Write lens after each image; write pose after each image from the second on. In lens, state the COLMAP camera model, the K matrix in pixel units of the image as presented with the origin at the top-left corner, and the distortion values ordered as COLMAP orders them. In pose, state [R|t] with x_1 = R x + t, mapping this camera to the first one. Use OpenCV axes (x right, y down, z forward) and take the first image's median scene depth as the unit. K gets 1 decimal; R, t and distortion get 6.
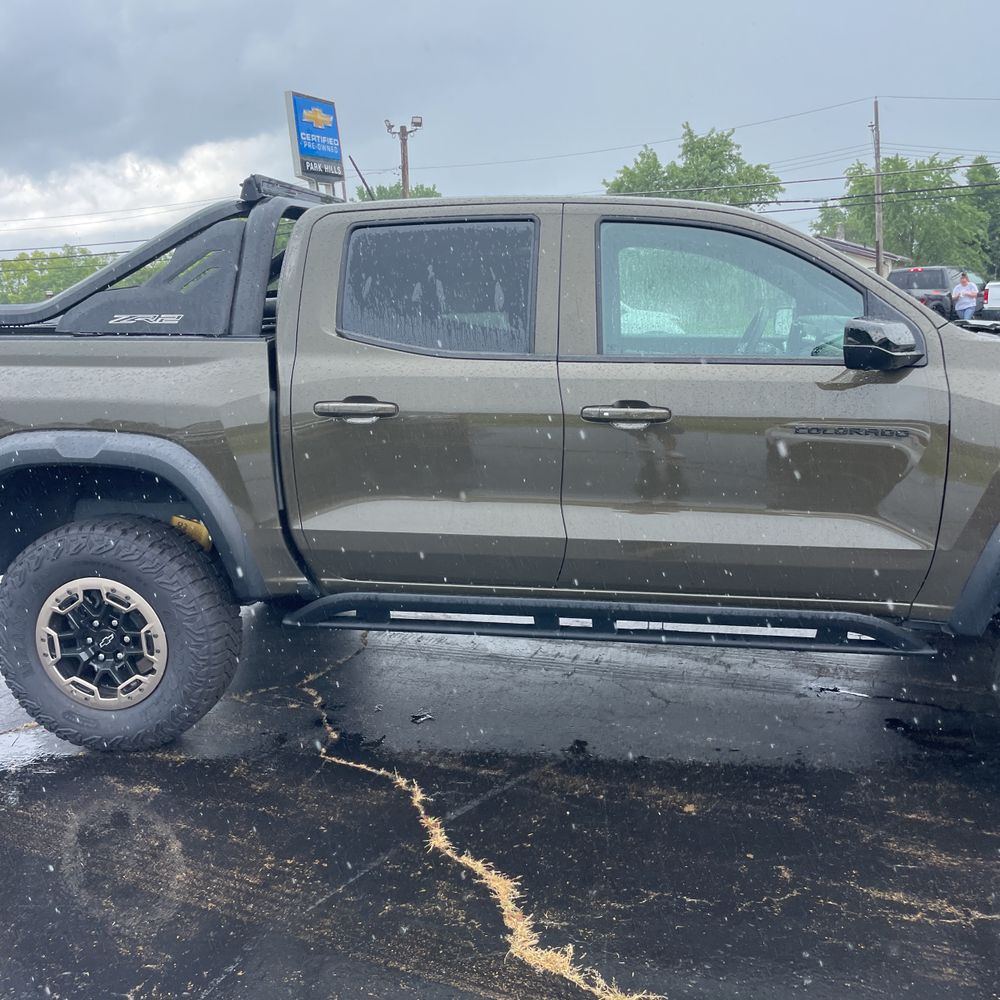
lens RADIAL K [[1011.2, 0, 504.9], [0, 1011.2, 504.3], [0, 0, 1]] dist [0.100123, -0.146458]
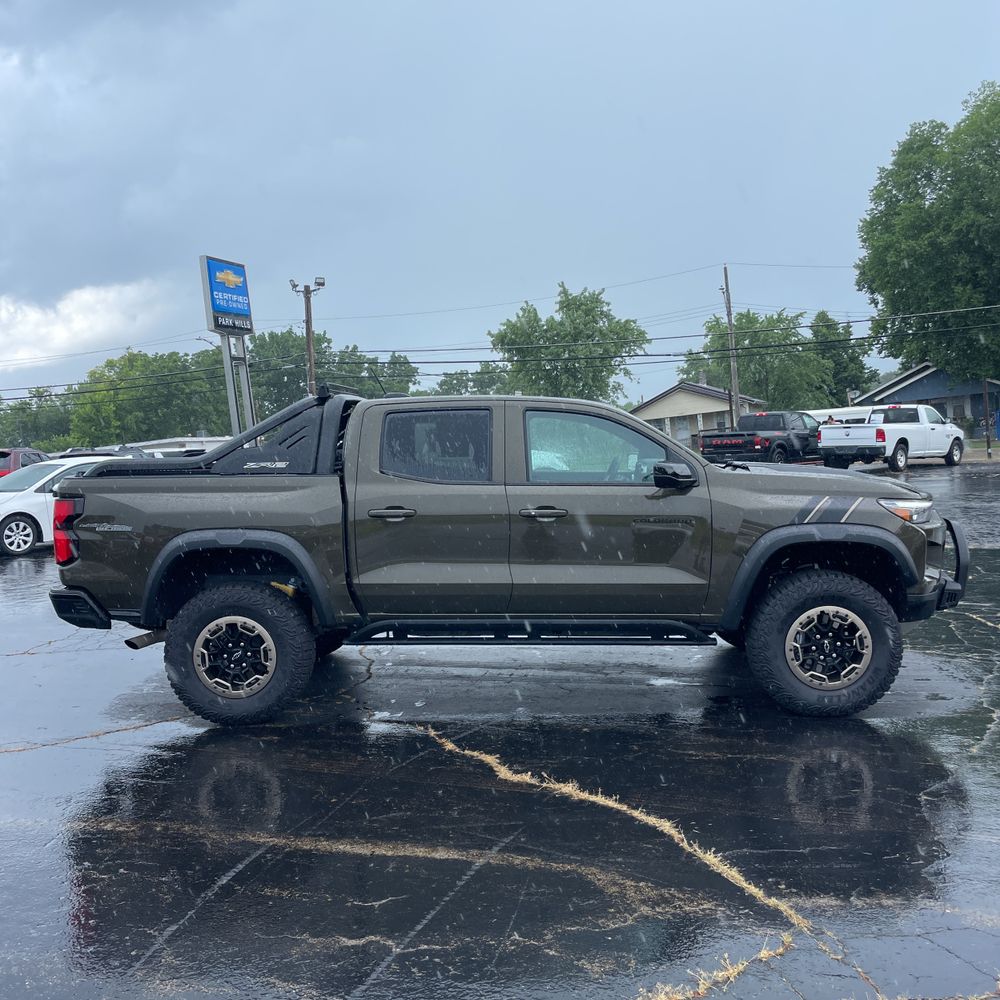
lens RADIAL K [[1011.2, 0, 504.9], [0, 1011.2, 504.3], [0, 0, 1]] dist [0.100123, -0.146458]
pose [[0.993763, -0.012996, 0.110752, -0.136984], [0.027537, 0.991027, -0.130797, 0.118954], [-0.108058, 0.133031, 0.985204, -0.714900]]
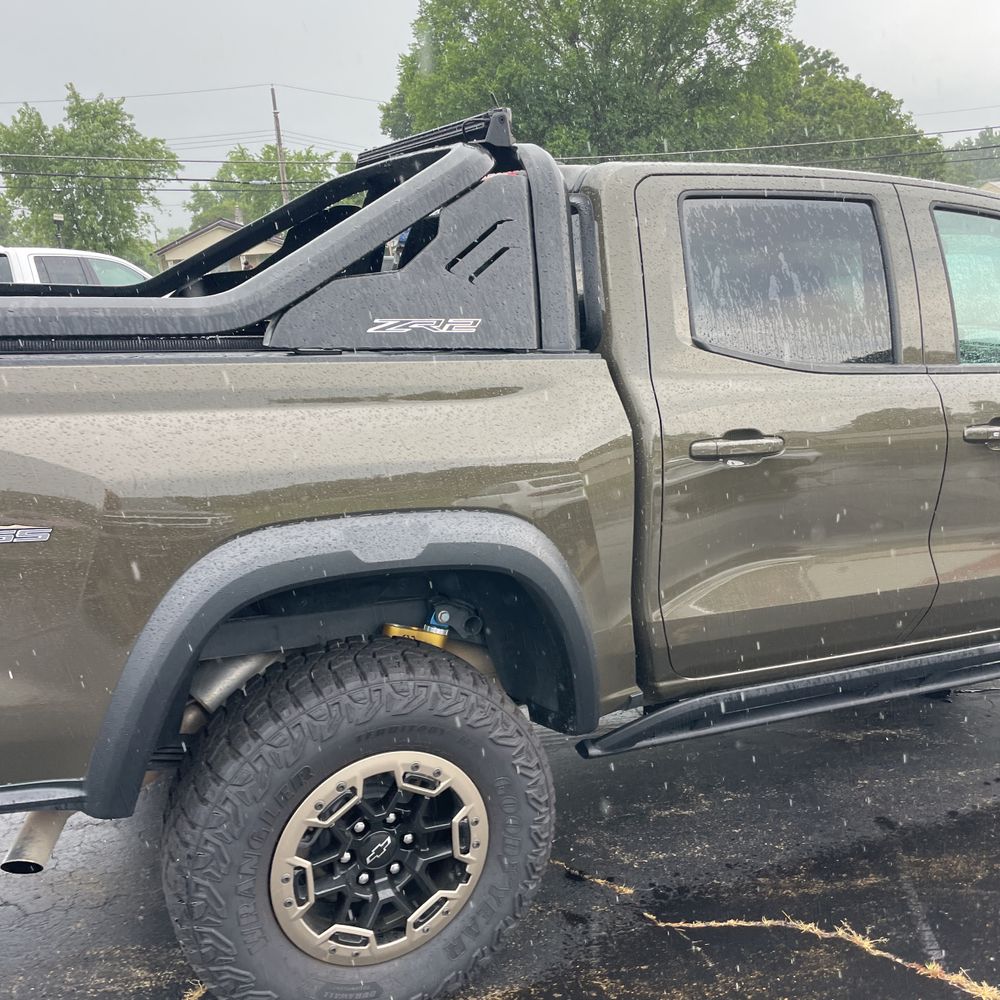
lens RADIAL K [[1011.2, 0, 504.9], [0, 1011.2, 504.3], [0, 0, 1]] dist [0.100123, -0.146458]
pose [[0.829964, -0.097319, 0.549262, -0.645619], [0.087986, 0.995177, 0.043375, -0.093015], [-0.550834, 0.012328, 0.834524, 0.448154]]
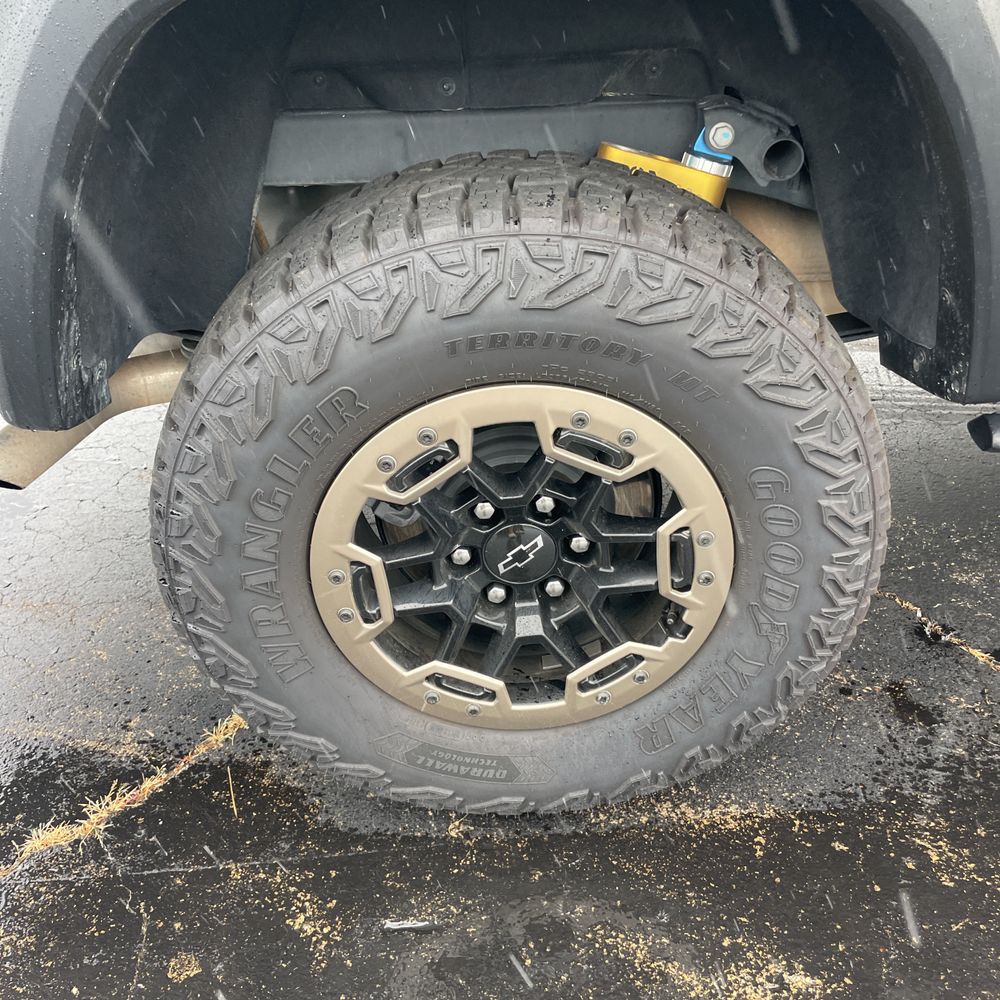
lens RADIAL K [[1023.6, 0, 503.9], [0, 1023.6, 482.3], [0, 0, 1]] dist [0.096650, -0.134116]
pose [[0.984669, -0.115605, 0.130625, -0.437768], [0.065274, 0.938640, 0.338666, -0.003141], [-0.161761, -0.324947, 0.931795, 0.699819]]
